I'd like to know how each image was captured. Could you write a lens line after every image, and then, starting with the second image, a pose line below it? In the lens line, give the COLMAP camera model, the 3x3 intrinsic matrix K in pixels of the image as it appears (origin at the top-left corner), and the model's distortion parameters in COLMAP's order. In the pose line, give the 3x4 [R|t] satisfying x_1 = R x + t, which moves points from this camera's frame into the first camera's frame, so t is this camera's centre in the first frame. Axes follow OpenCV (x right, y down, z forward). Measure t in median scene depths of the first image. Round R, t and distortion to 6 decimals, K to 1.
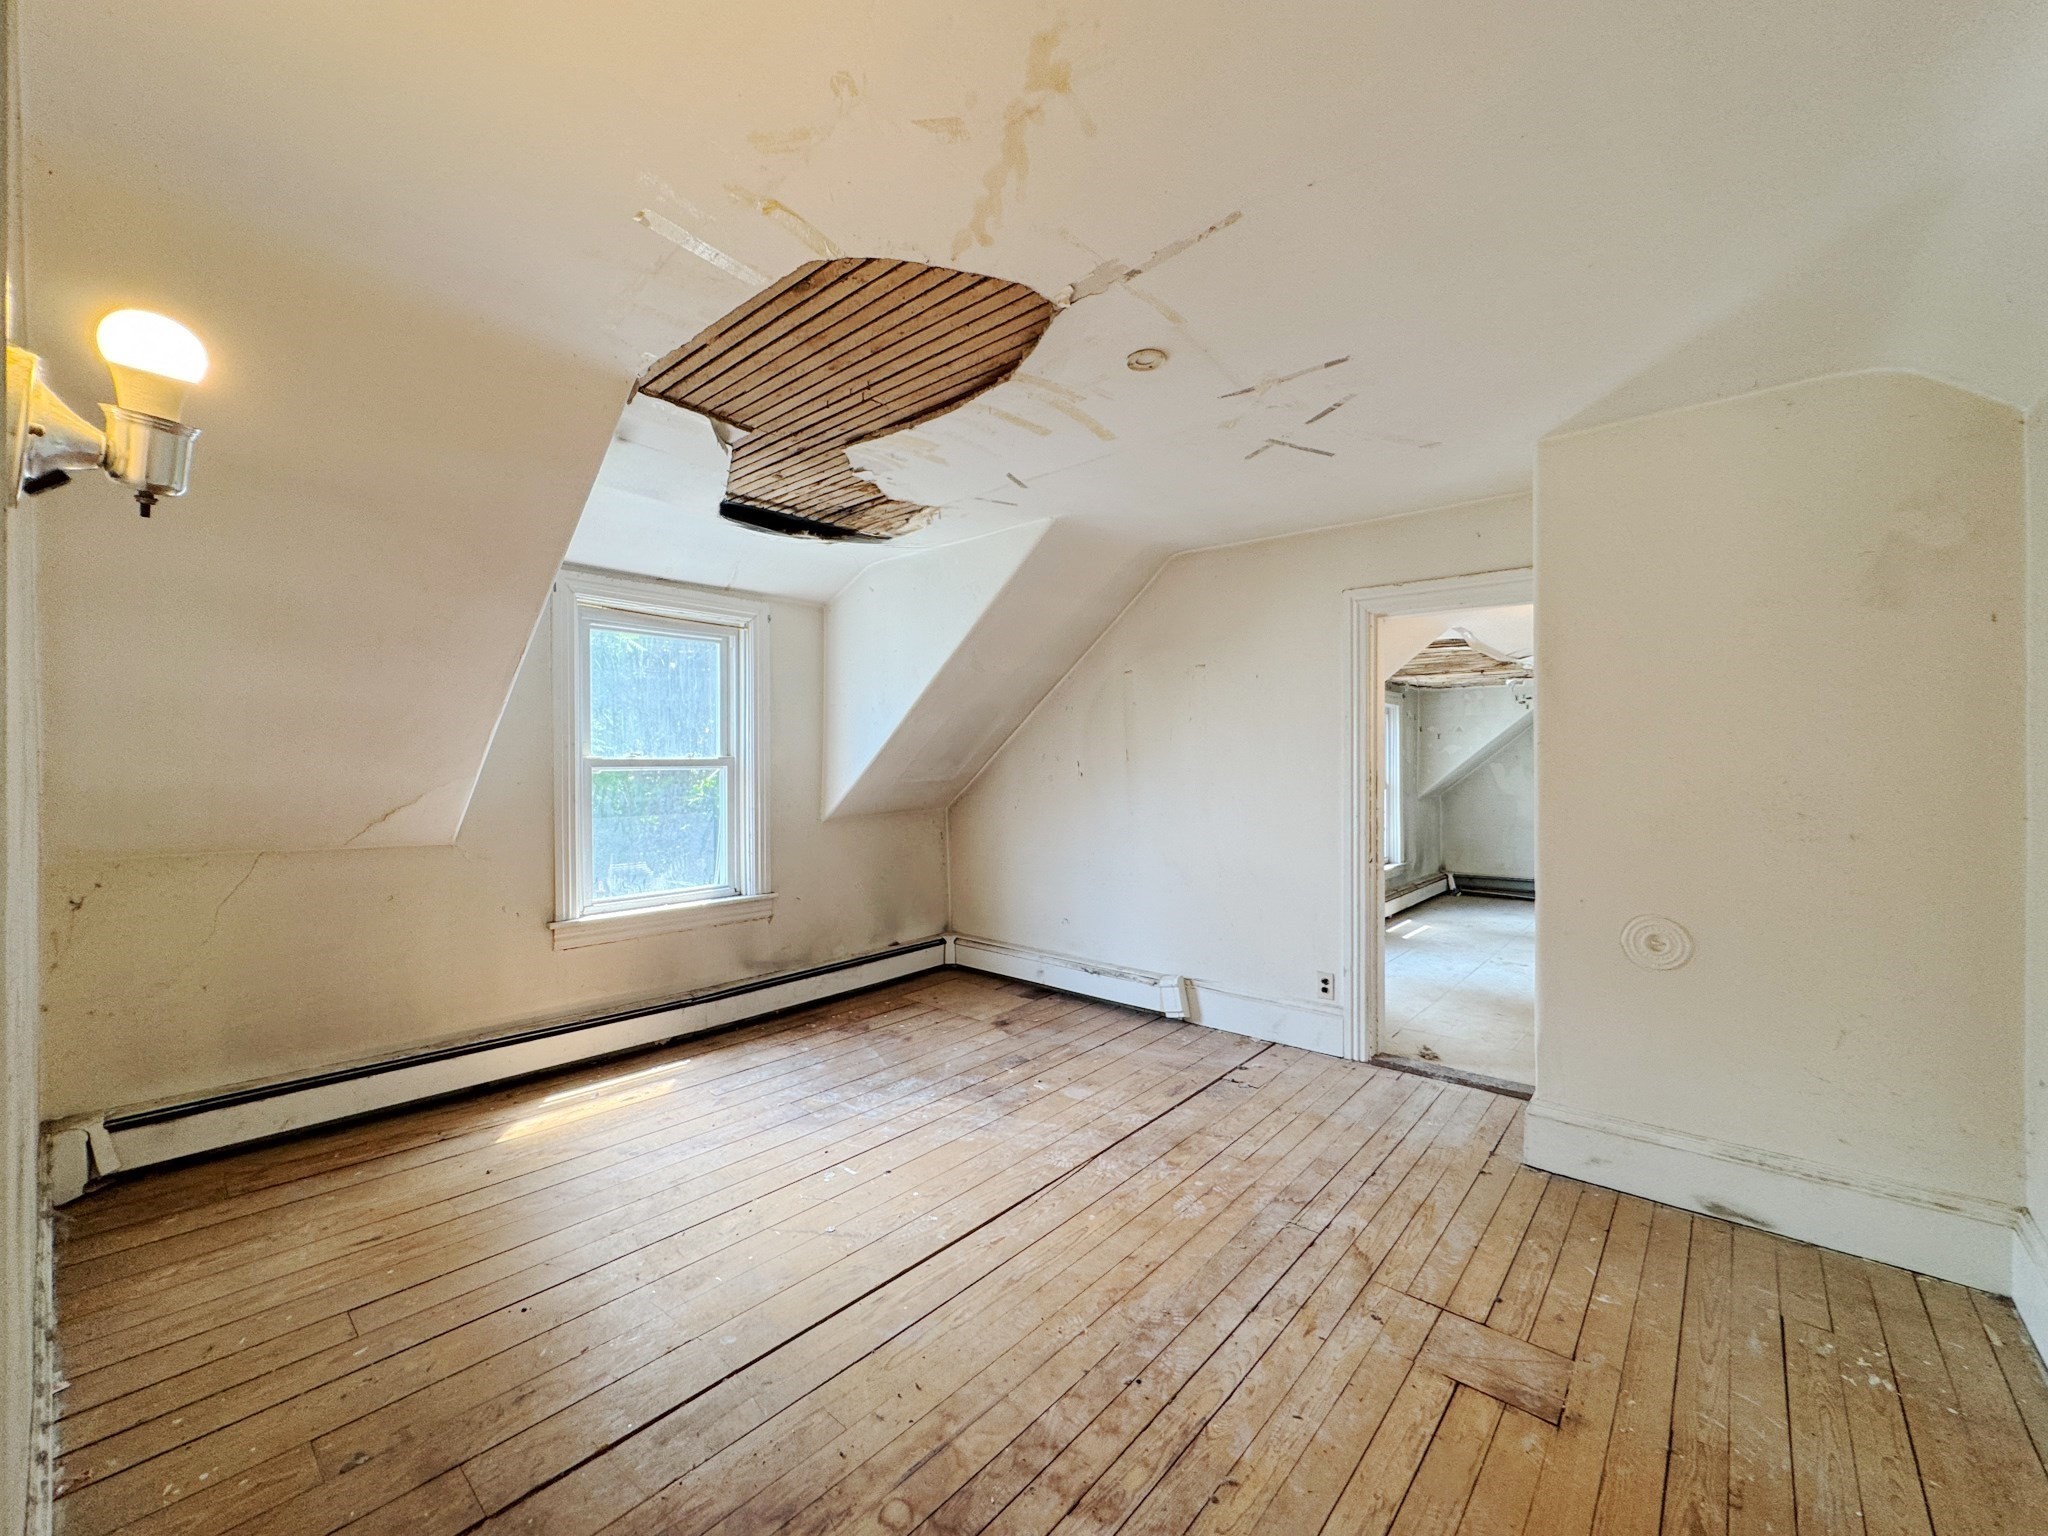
lens RADIAL K [[823.1, 0, 955.1], [0, 823.1, 763.5], [0, 0, 1]] dist [-0.003479, 0.000788]
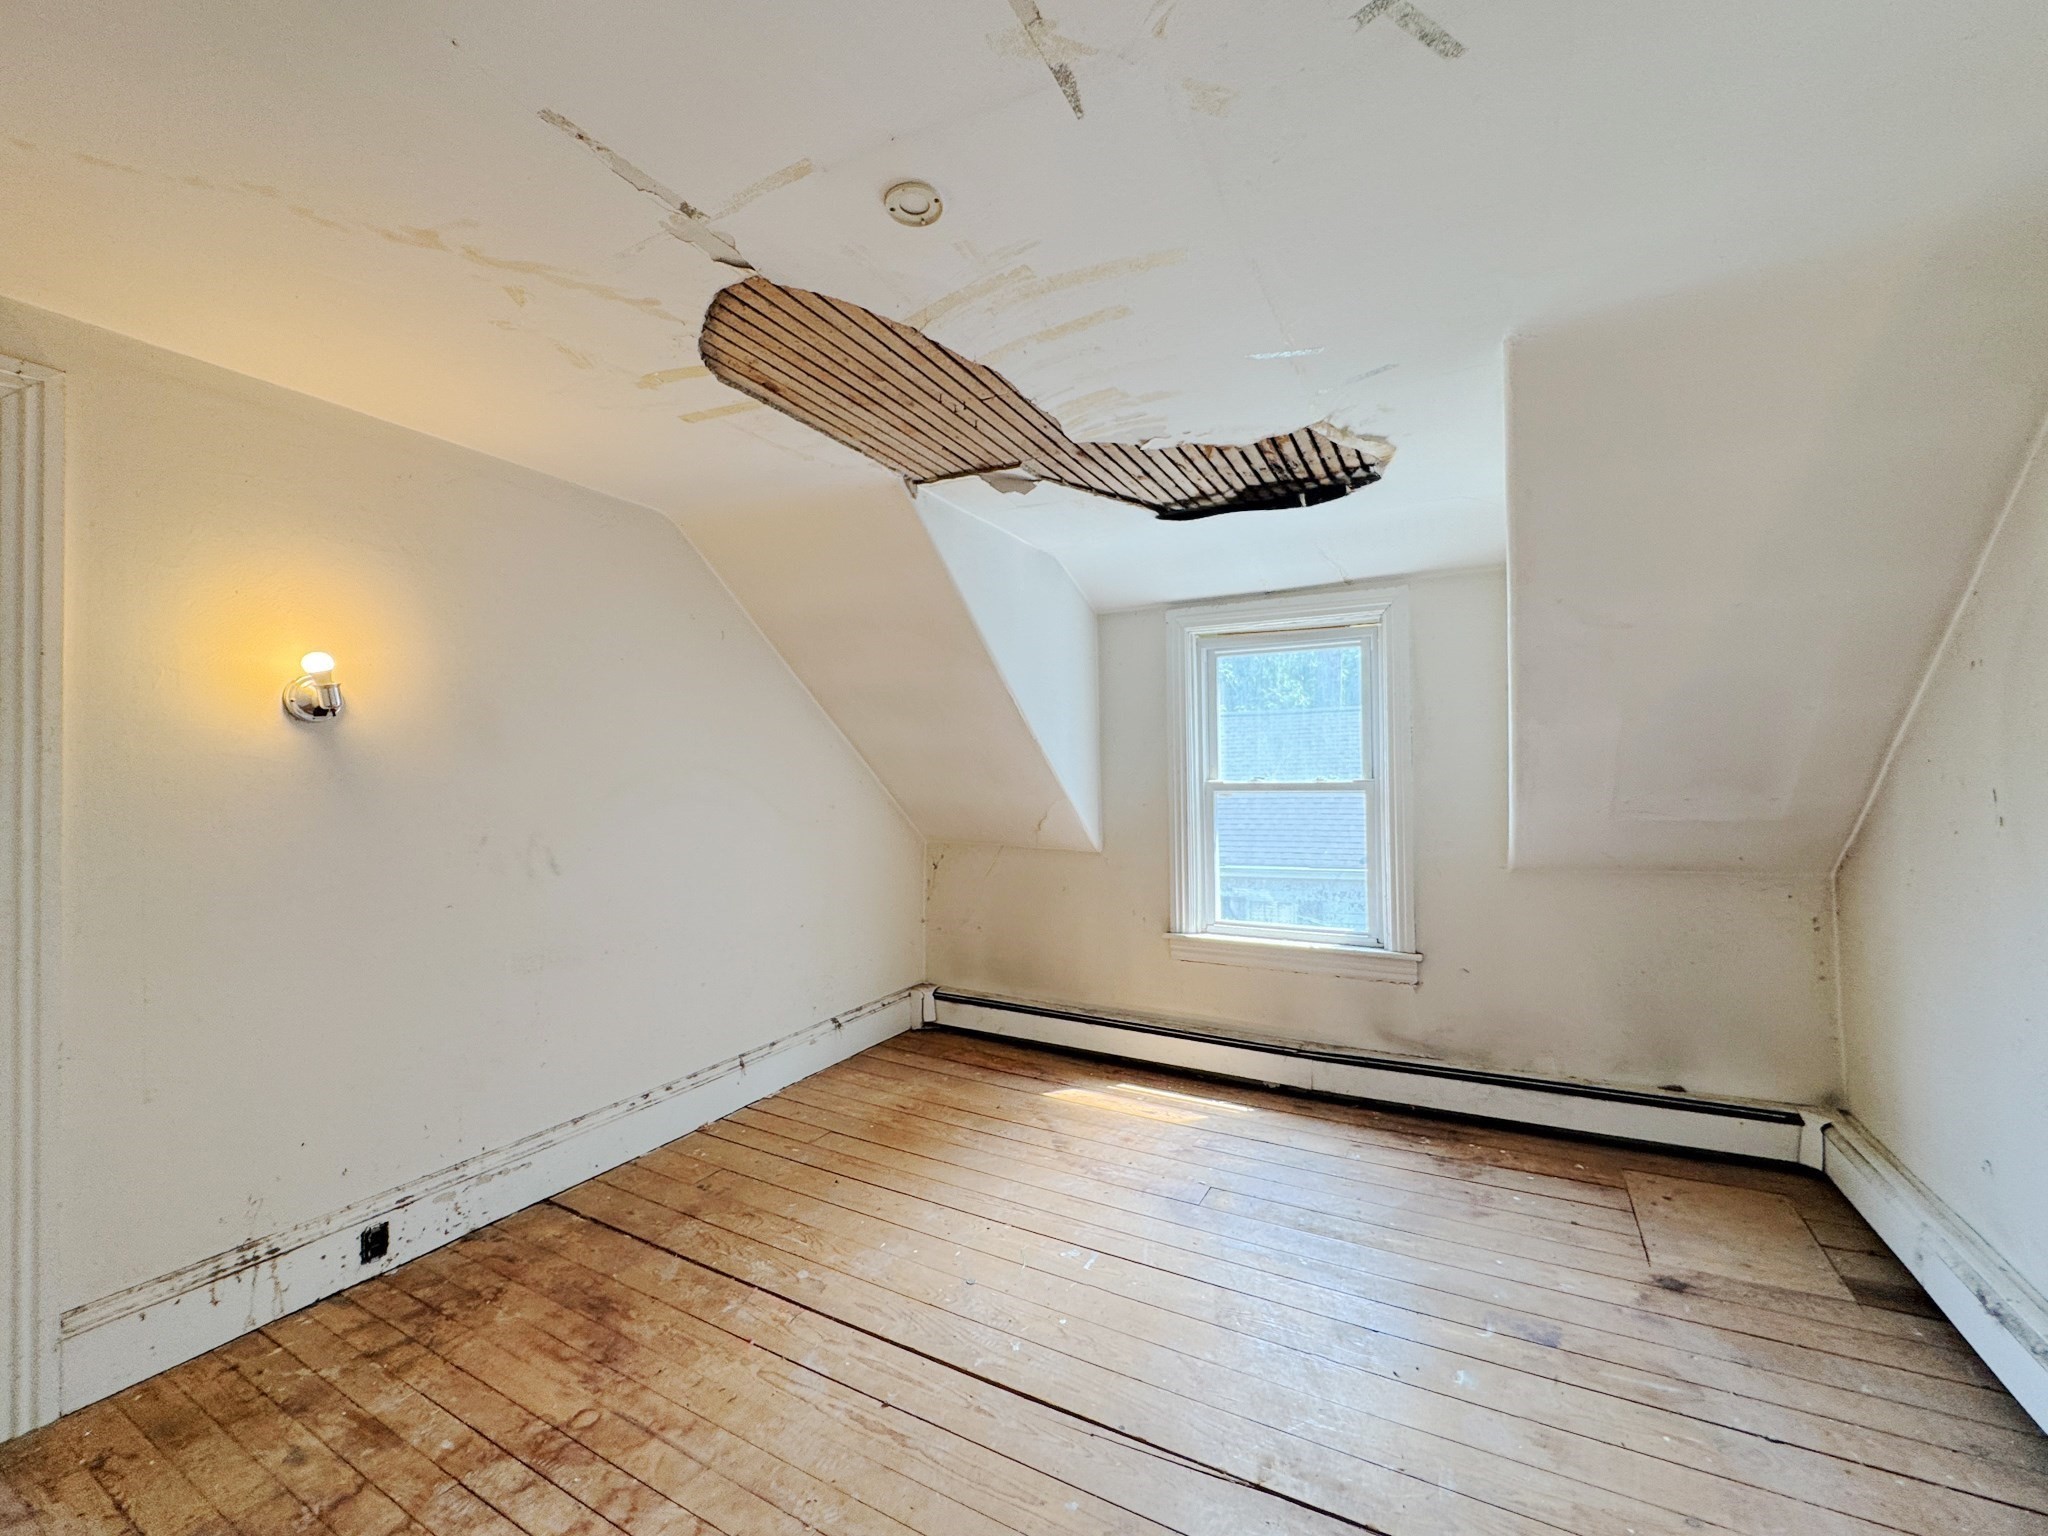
lens RADIAL K [[823.1, 0, 1032.3], [0, 823.1, 768.3], [0, 0, 1]] dist [-0.003479, 0.000788]
pose [[0.273208, -0.013348, -0.961863, 0.494313], [0.003871, 0.999911, -0.012776, -0.011652], [0.961947, -0.000233, 0.273235, 0.499749]]
